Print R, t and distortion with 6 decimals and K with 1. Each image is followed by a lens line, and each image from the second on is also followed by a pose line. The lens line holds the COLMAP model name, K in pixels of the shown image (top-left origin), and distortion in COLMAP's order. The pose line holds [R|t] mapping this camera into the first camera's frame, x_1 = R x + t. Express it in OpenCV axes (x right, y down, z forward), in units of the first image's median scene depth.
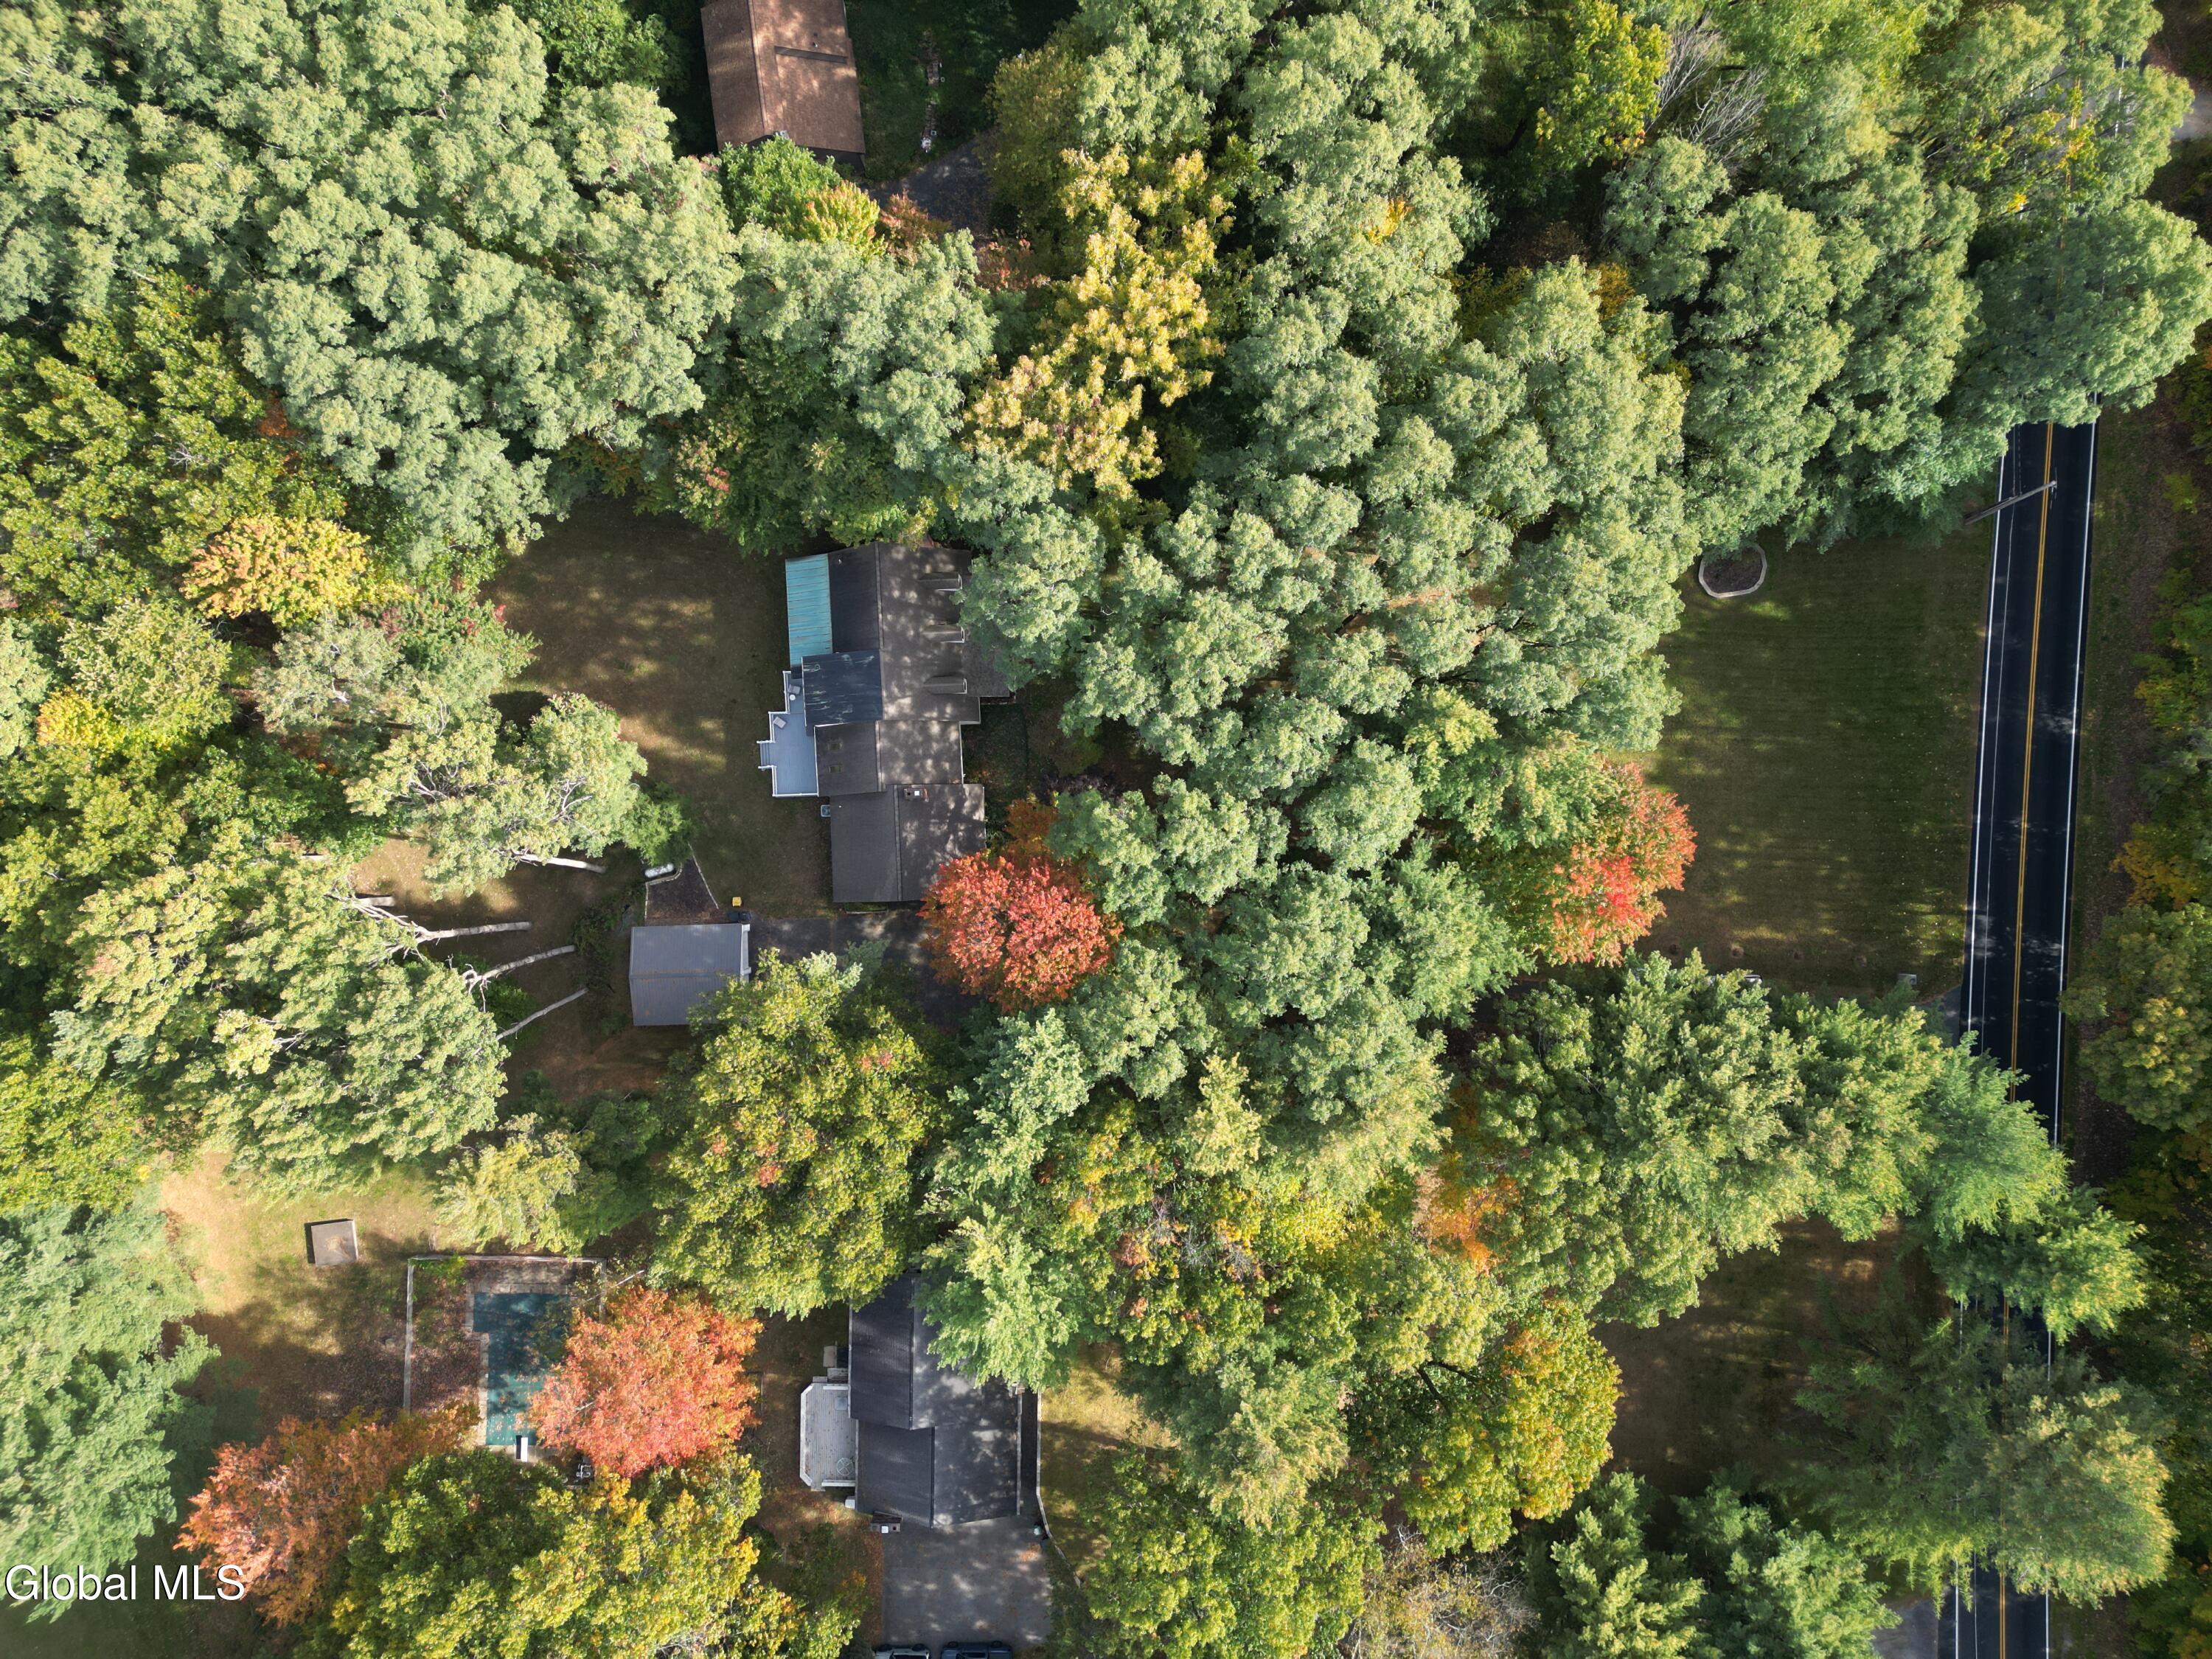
lens RADIAL K [[1527.1, 0, 1101.0], [0, 1527.1, 824.1], [0, 0, 1]] dist [0.070978, -0.076663]
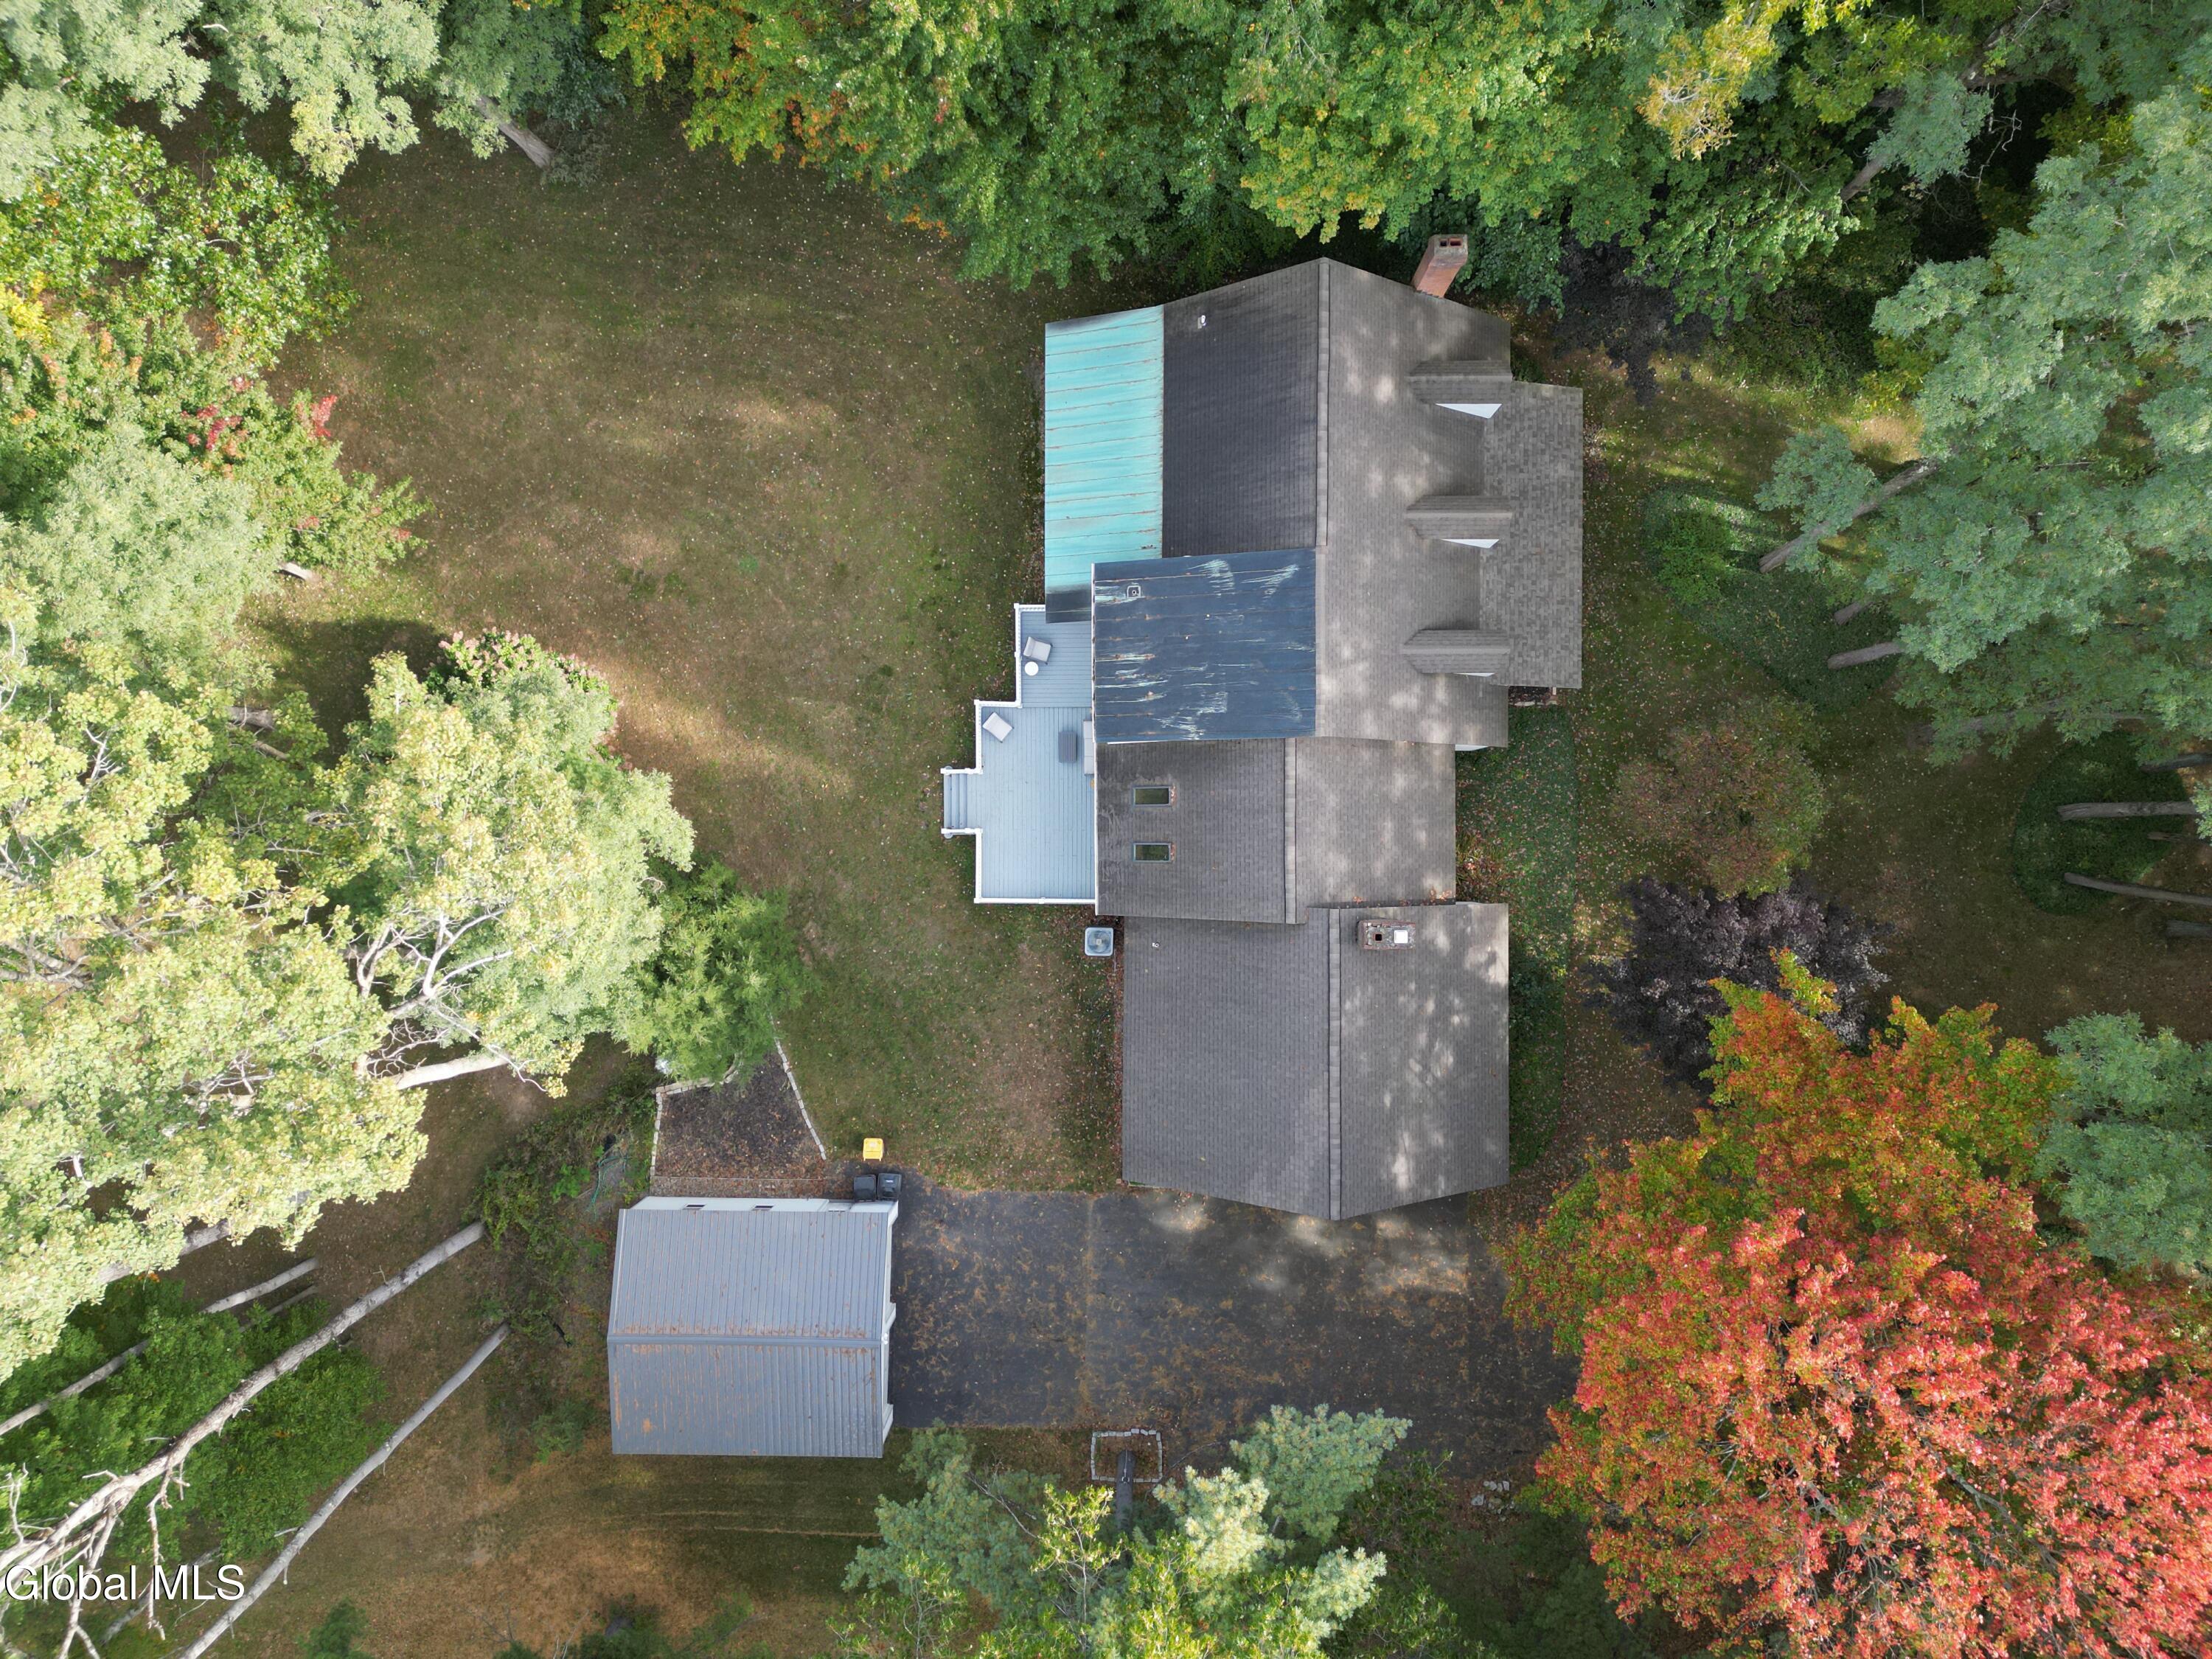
lens RADIAL K [[1527.1, 0, 1101.0], [0, 1527.1, 824.1], [0, 0, 1]] dist [0.070978, -0.076663]
pose [[0.998716, 0.048289, 0.015312, -0.193641], [-0.048321, 0.998830, 0.001772, -0.043391], [-0.015208, -0.002509, 0.999881, 0.603689]]
